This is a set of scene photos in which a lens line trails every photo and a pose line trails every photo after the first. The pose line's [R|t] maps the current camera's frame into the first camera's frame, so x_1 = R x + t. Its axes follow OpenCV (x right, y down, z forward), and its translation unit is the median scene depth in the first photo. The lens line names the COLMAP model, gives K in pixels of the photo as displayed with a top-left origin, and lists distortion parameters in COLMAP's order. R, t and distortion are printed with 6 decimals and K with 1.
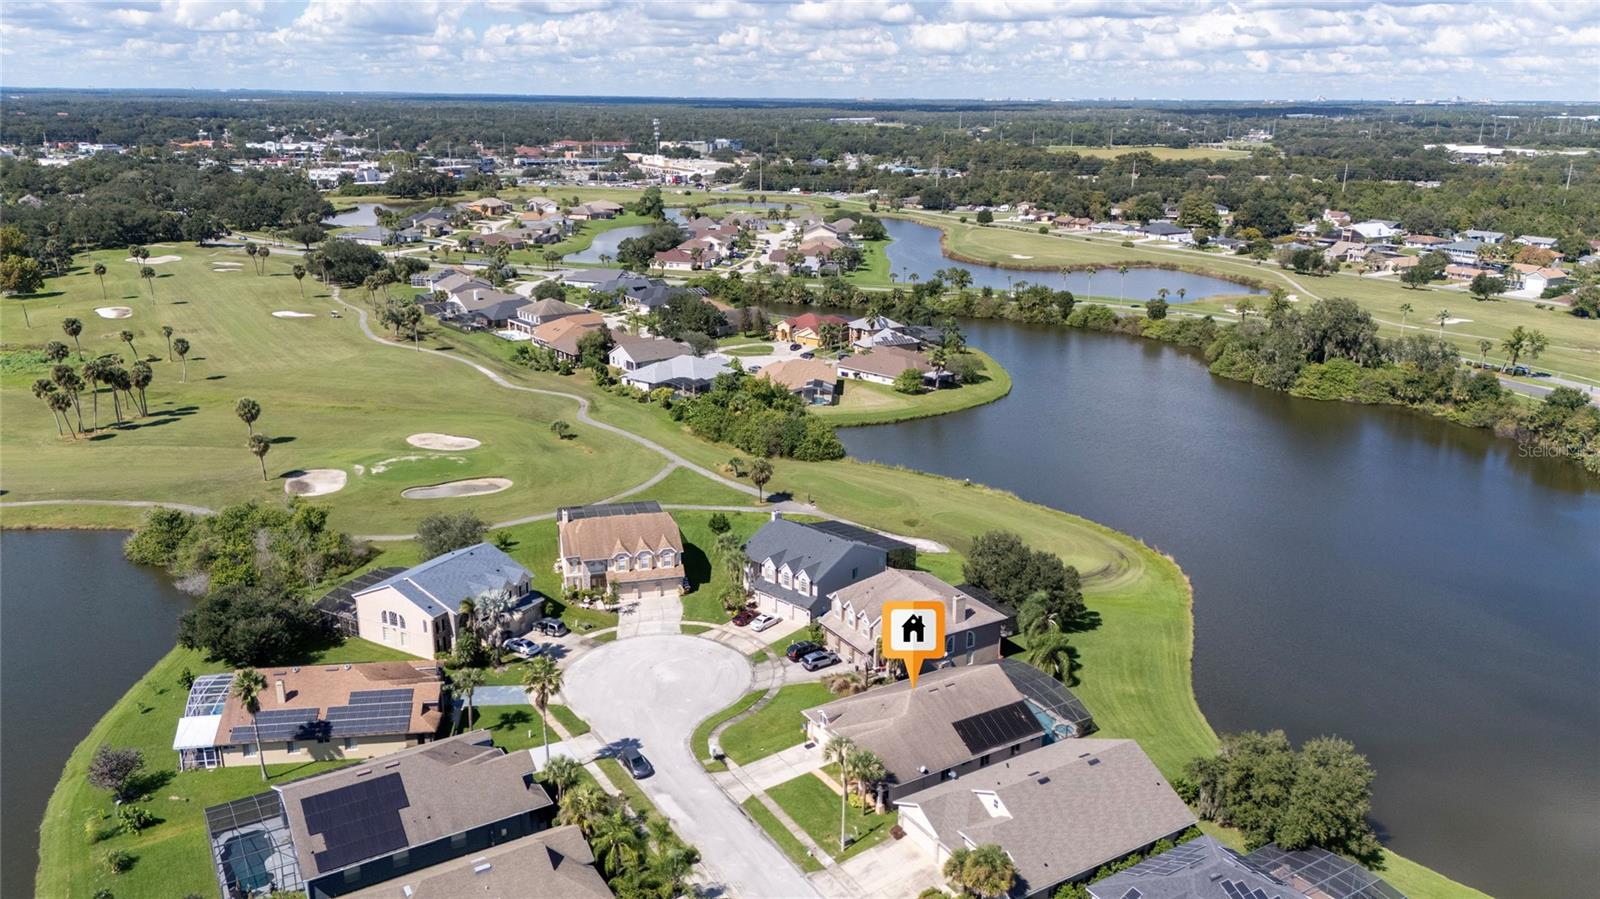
lens RADIAL K [[1166.7, 0, 803.5], [0, 1166.7, 453.8], [0, 0, 1]] dist [0.088748, -0.107187]
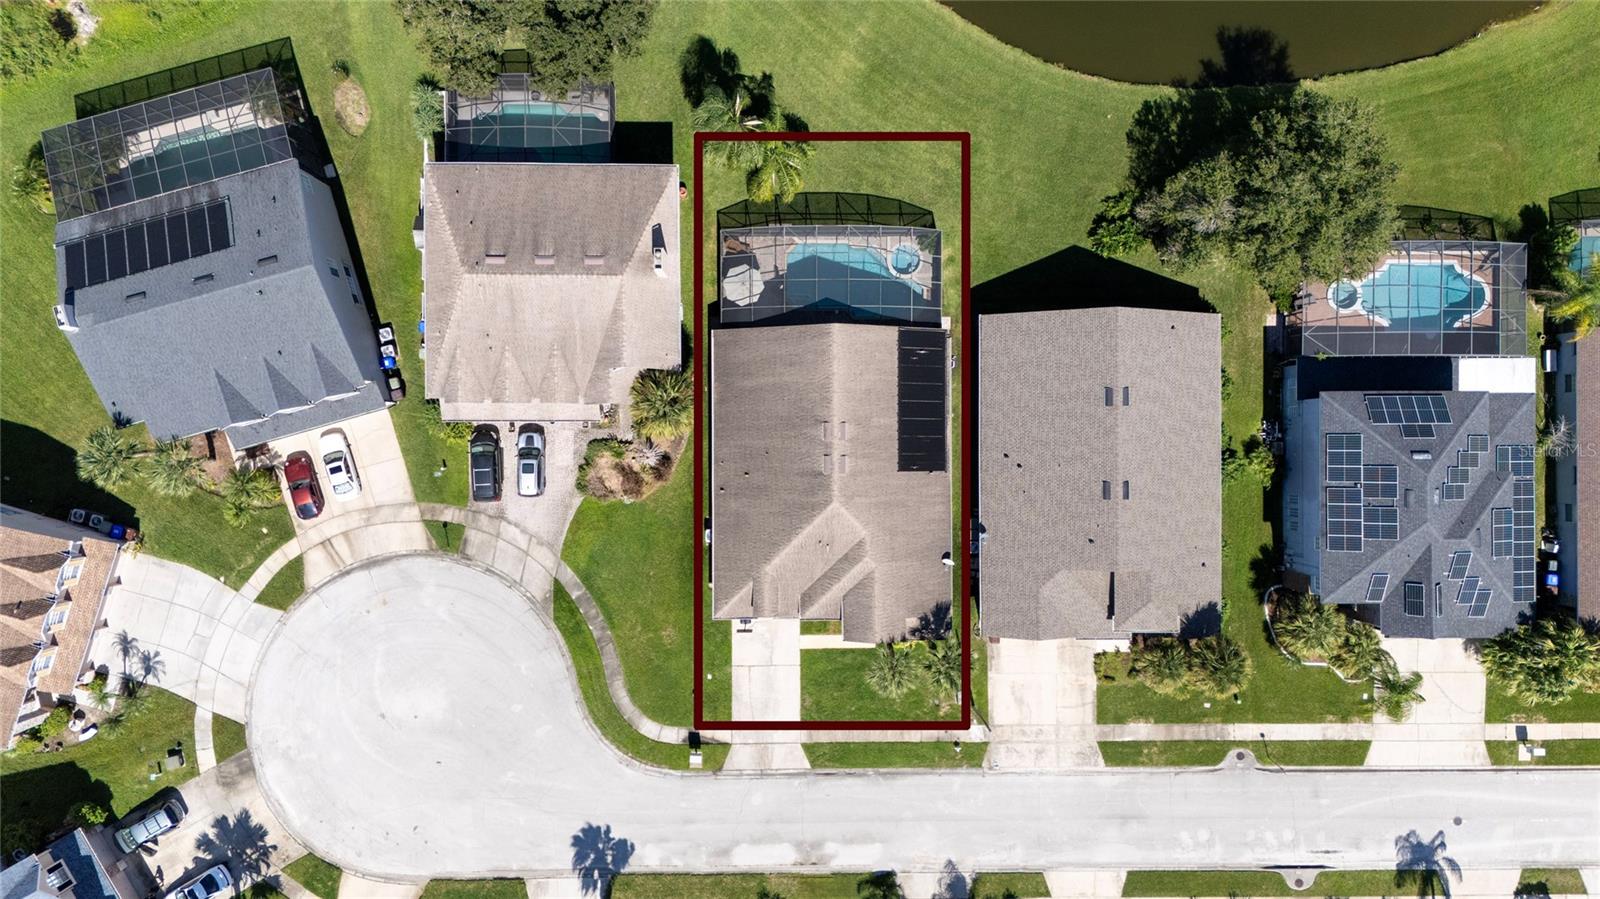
lens RADIAL K [[1166.7, 0, 803.5], [0, 1166.7, 453.8], [0, 0, 1]] dist [0.088748, -0.107187]
pose [[0.521313, -0.853365, 0.001402, 0.053302], [0.230629, 0.142470, 0.962555, -0.210914], [-0.821610, -0.501469, 0.271082, 0.439240]]
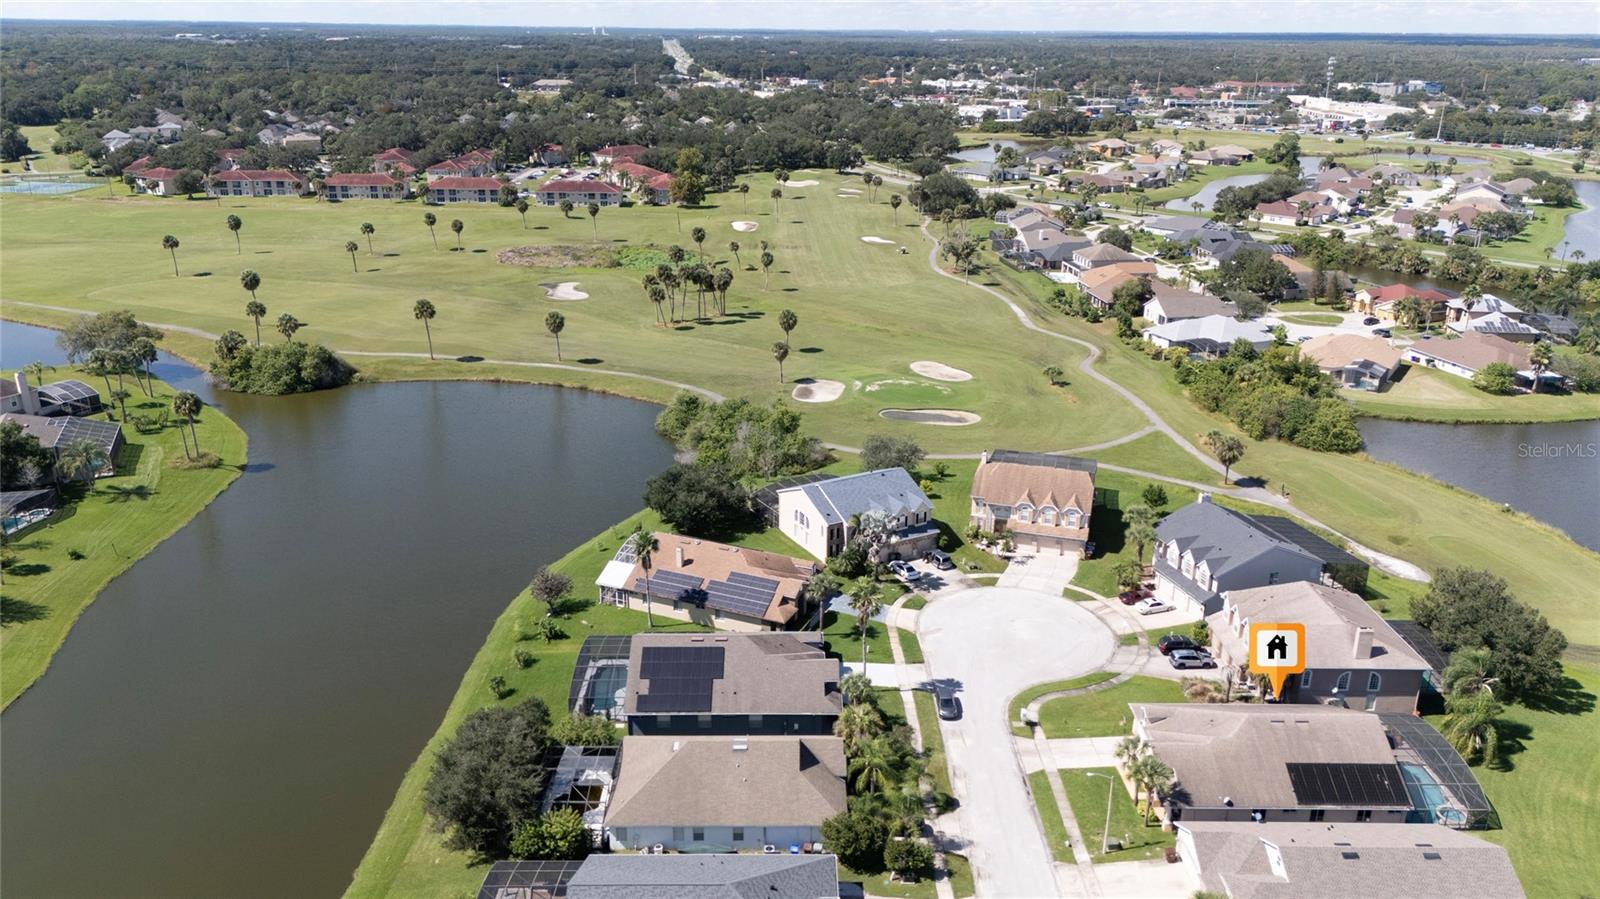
lens RADIAL K [[1166.7, 0, 803.5], [0, 1166.7, 453.8], [0, 0, 1]] dist [0.088748, -0.107187]
pose [[0.856482, 0.174772, -0.485688, 0.103929], [-0.151714, 0.984609, 0.086767, -0.009120], [0.493377, -0.000629, 0.869815, 0.030701]]
